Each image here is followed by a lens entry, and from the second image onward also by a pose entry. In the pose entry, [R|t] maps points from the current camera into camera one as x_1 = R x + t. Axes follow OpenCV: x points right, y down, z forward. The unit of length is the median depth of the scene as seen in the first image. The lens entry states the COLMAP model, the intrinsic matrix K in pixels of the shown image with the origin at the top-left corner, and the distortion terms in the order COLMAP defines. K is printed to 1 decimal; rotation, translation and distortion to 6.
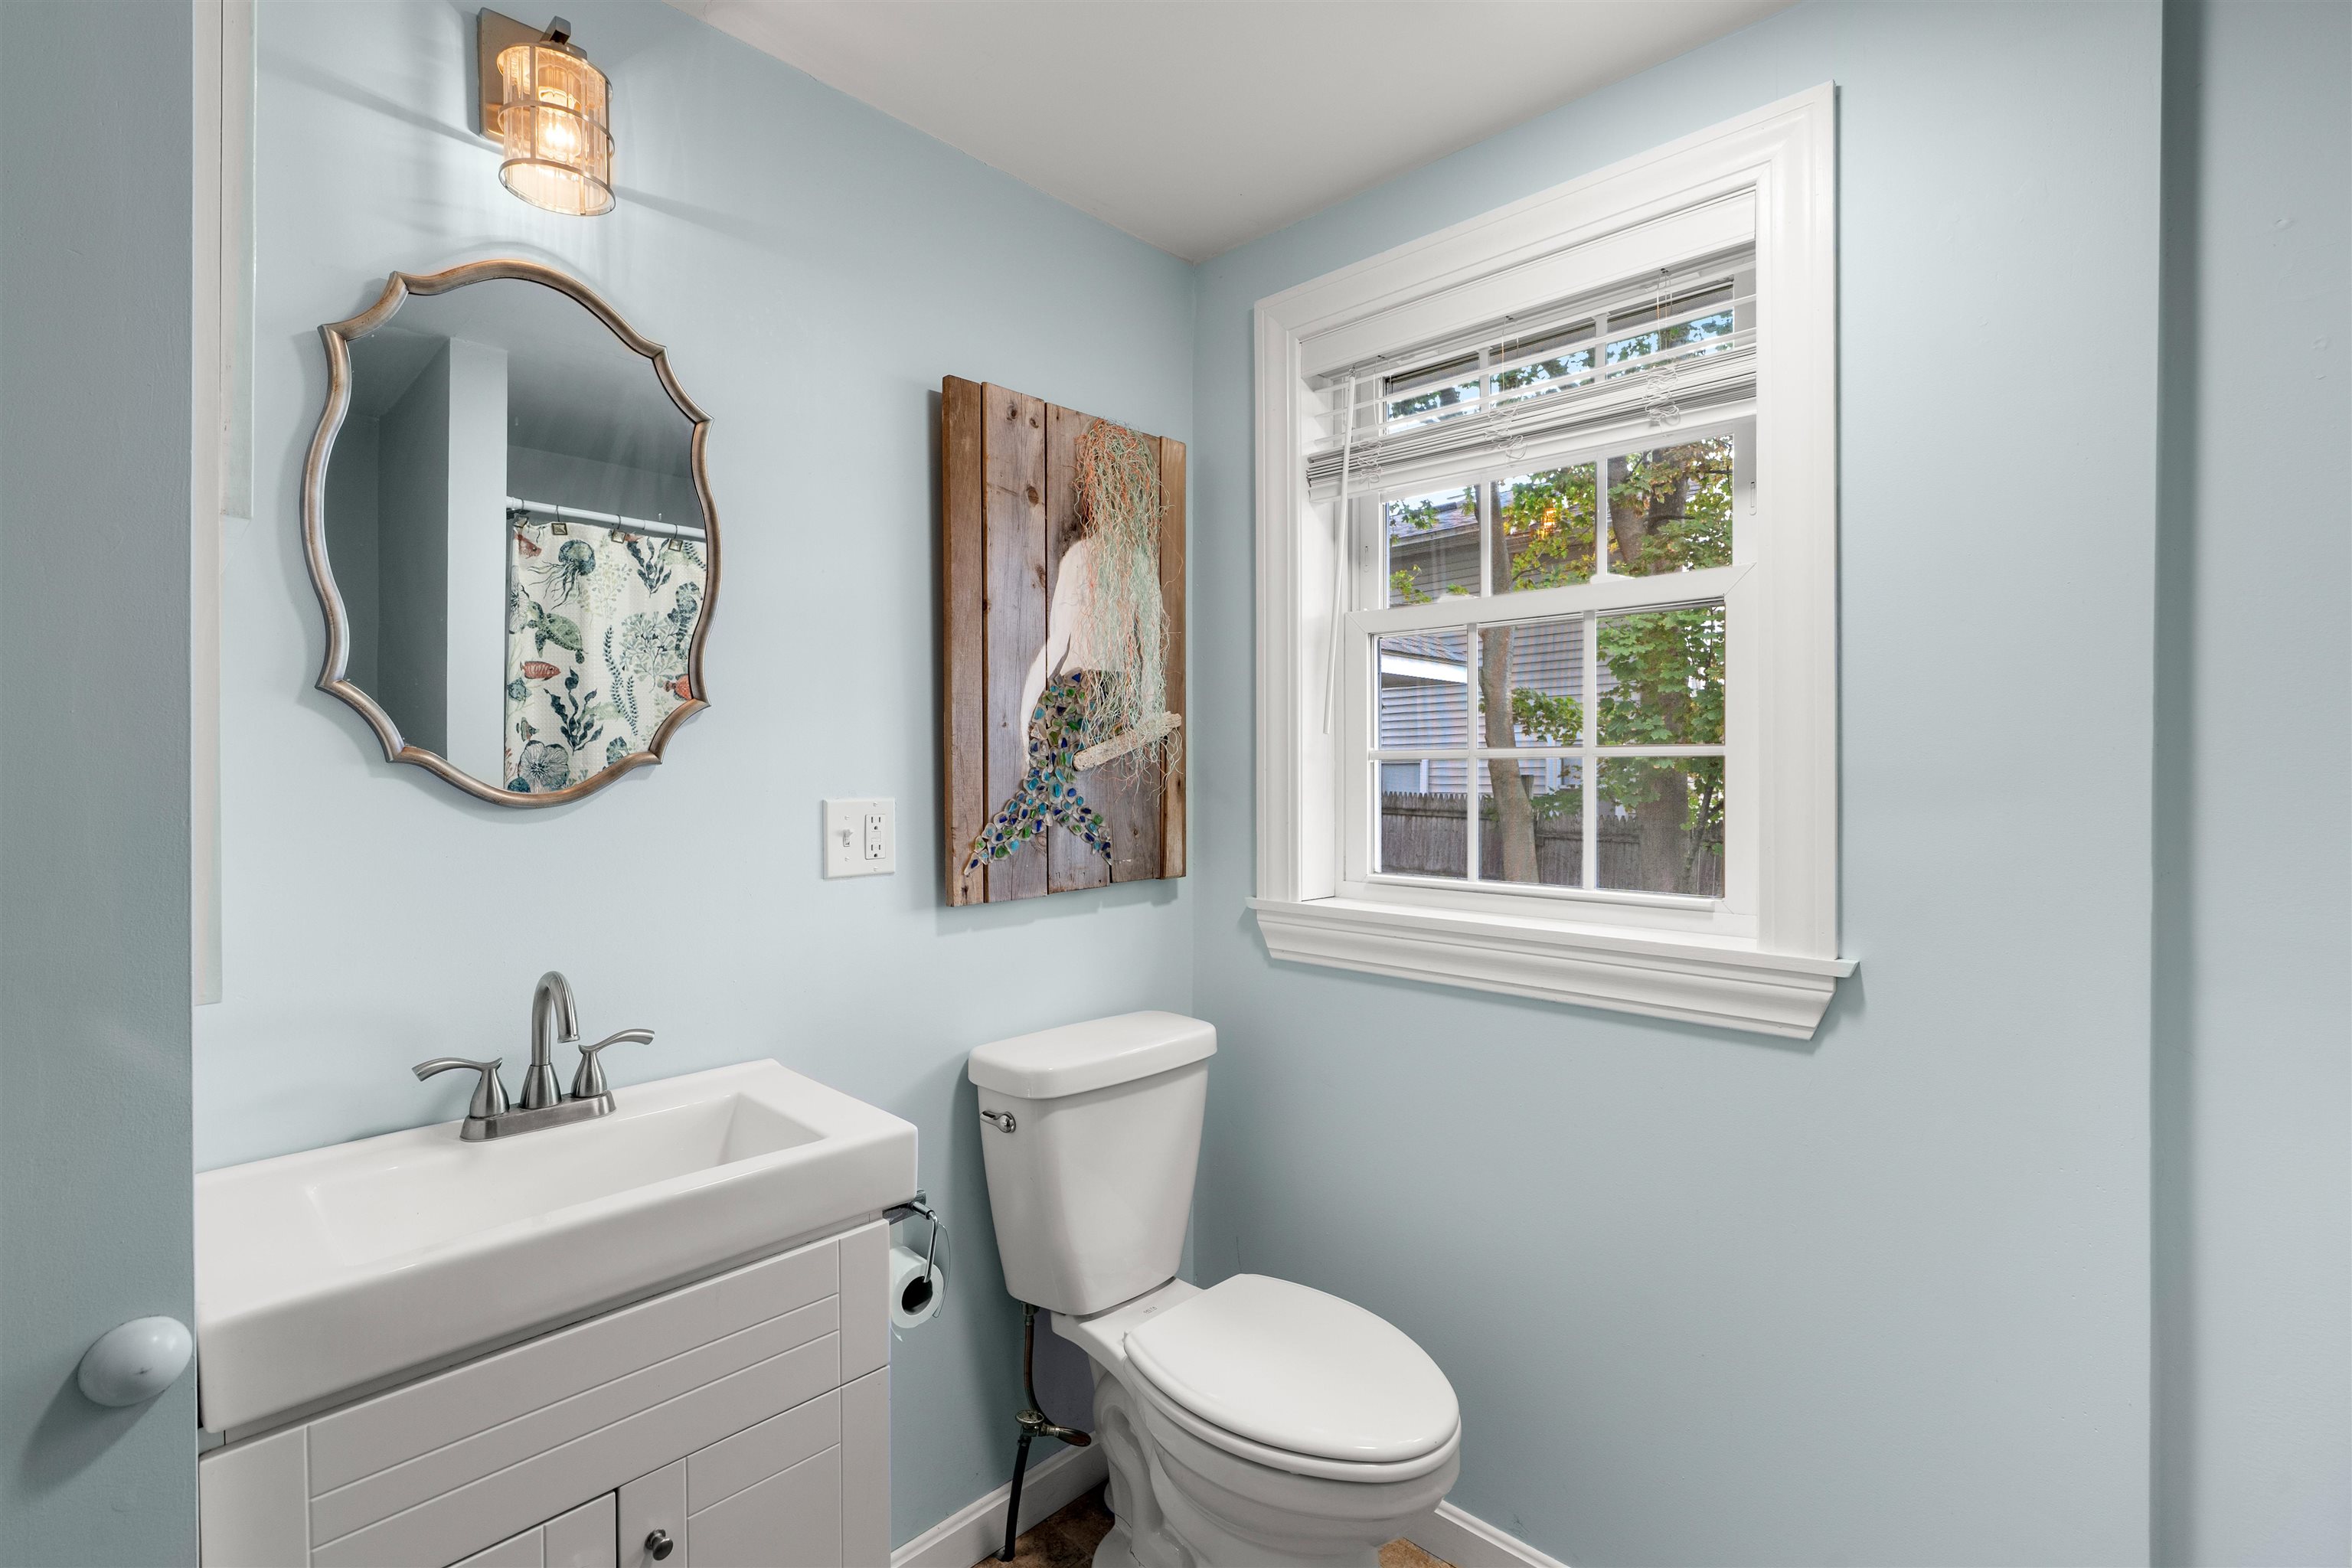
lens RADIAL K [[1062.1, 0, 1174.5], [0, 1062.1, 781.9], [0, 0, 1]] dist [-0.004142, 0.000144]
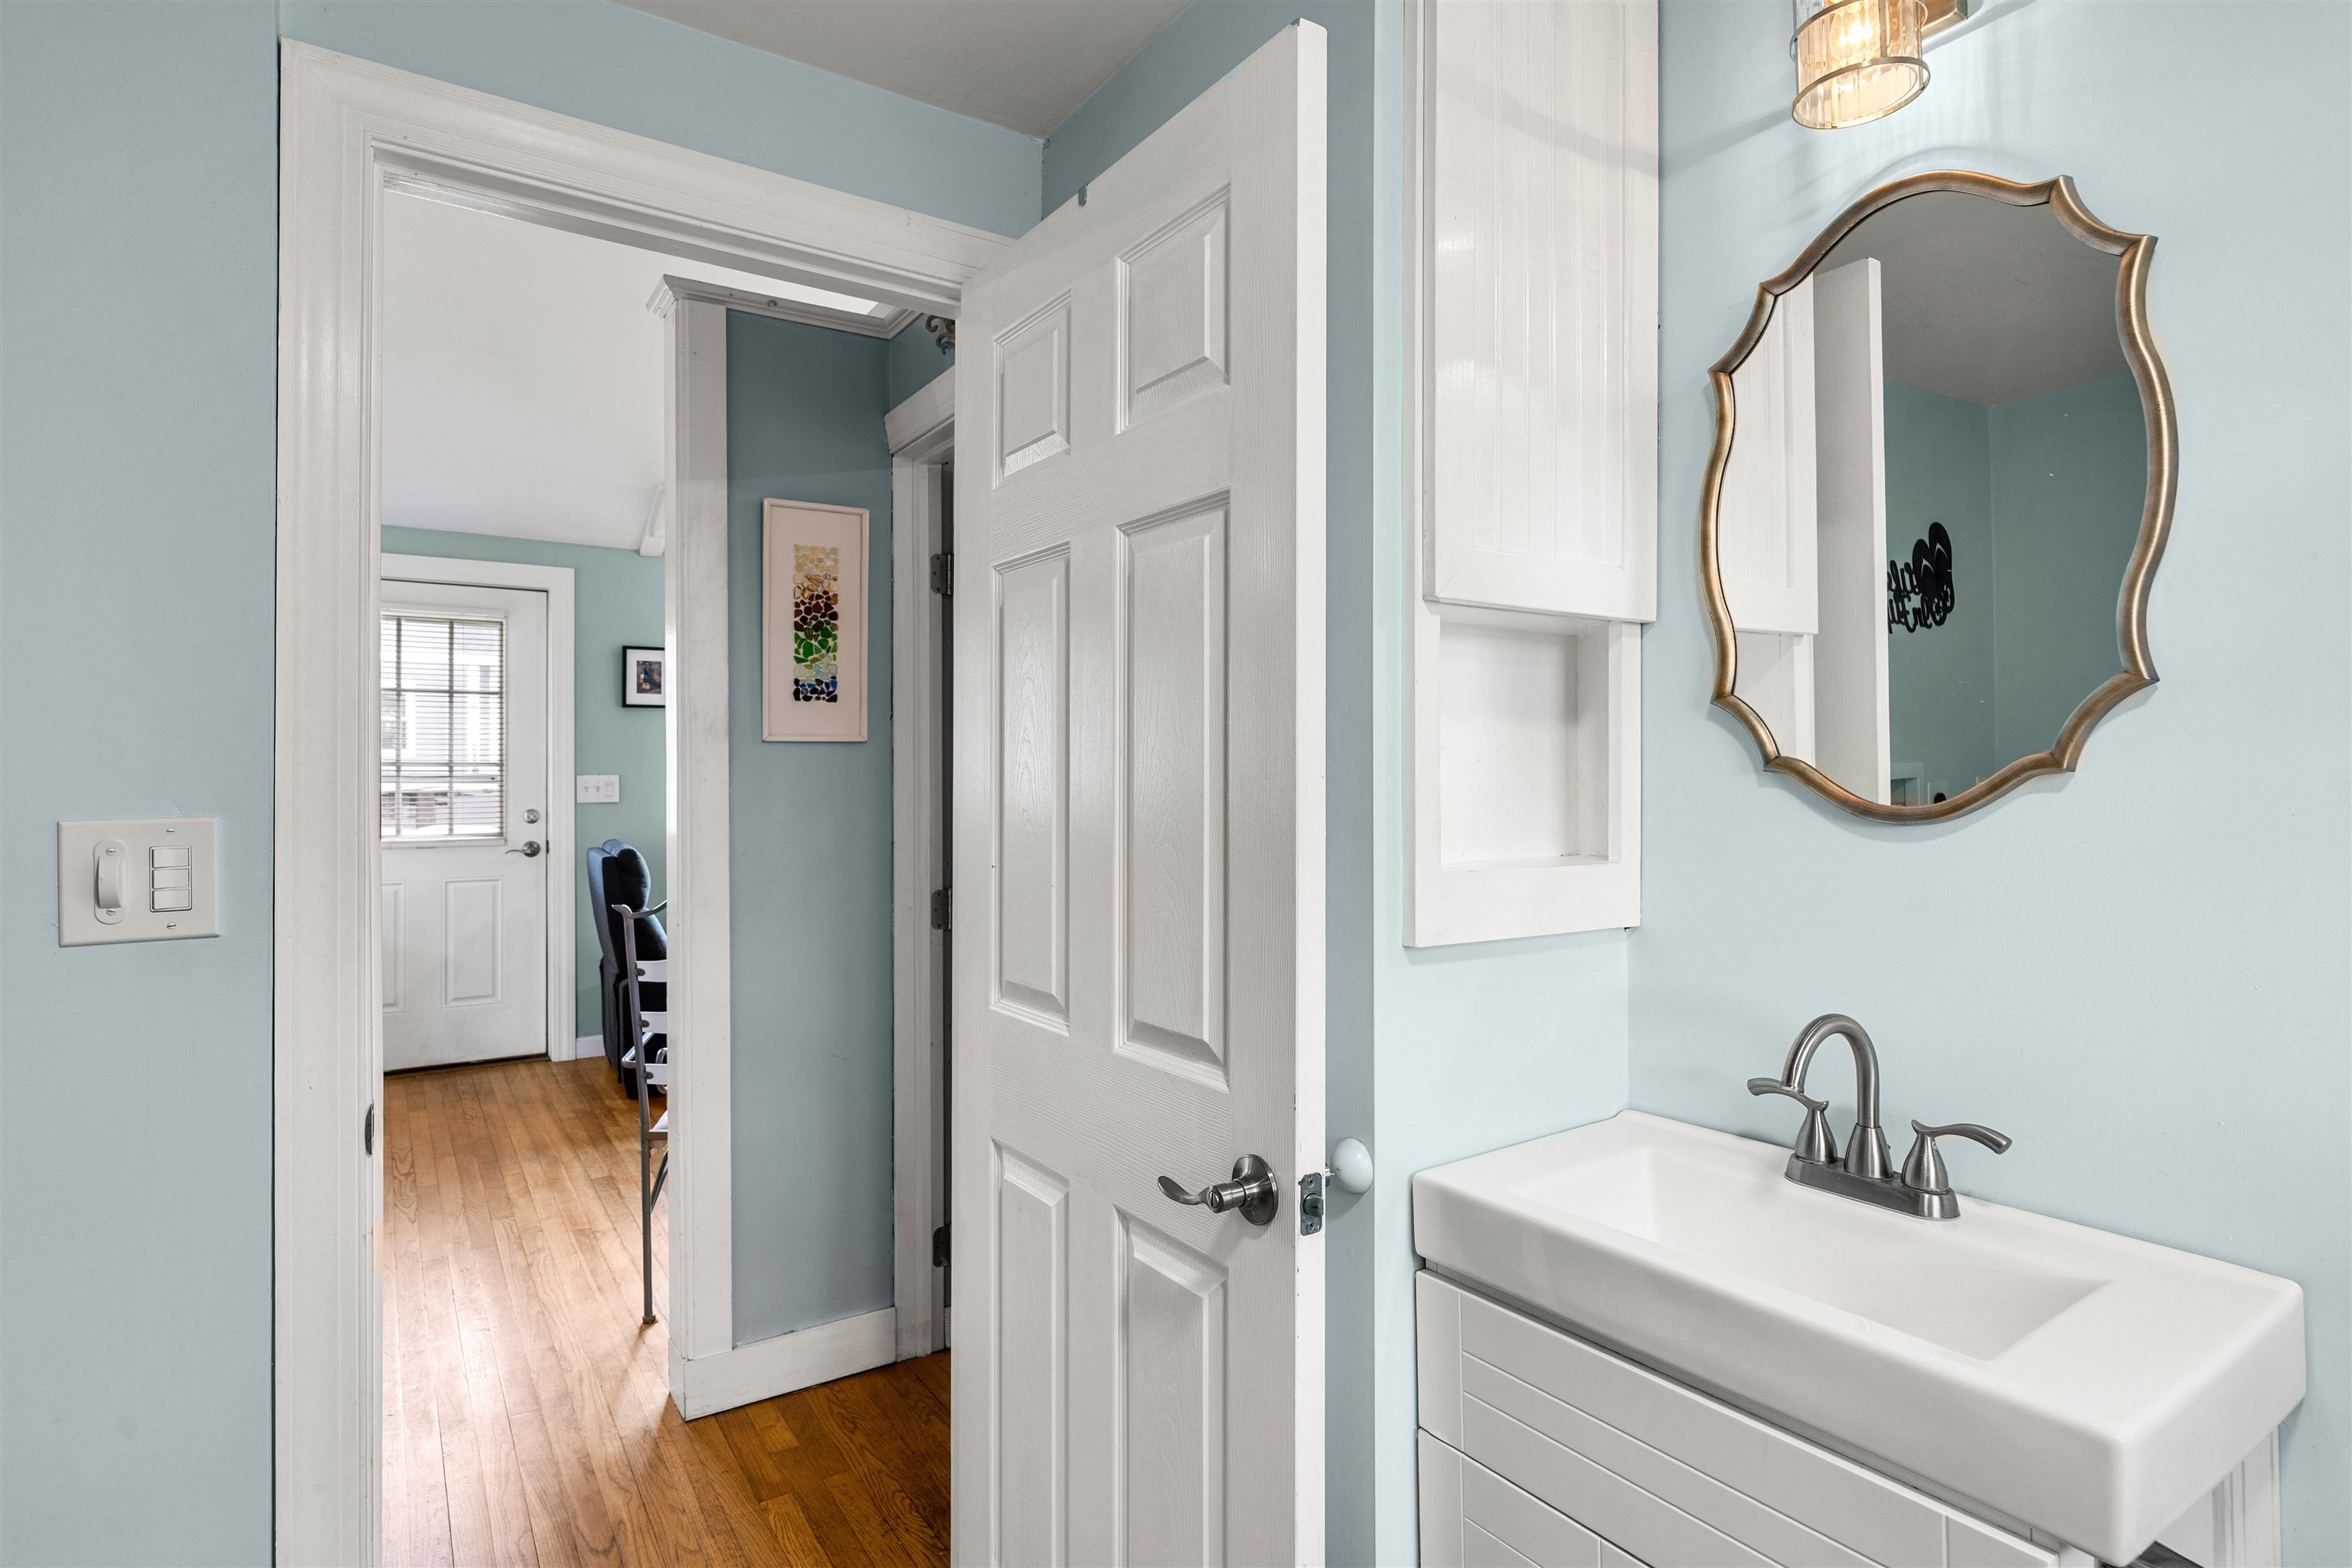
lens RADIAL K [[1225.9, 0, 1171.2], [0, 1225.9, 759.1], [0, 0, 1]] dist [-0.002212, -0.000216]
pose [[-0.238359, -0.011423, -0.971110, 0.502826], [-0.004093, 0.999934, -0.010757, -0.014981], [0.971169, 0.001411, -0.238390, 0.706225]]
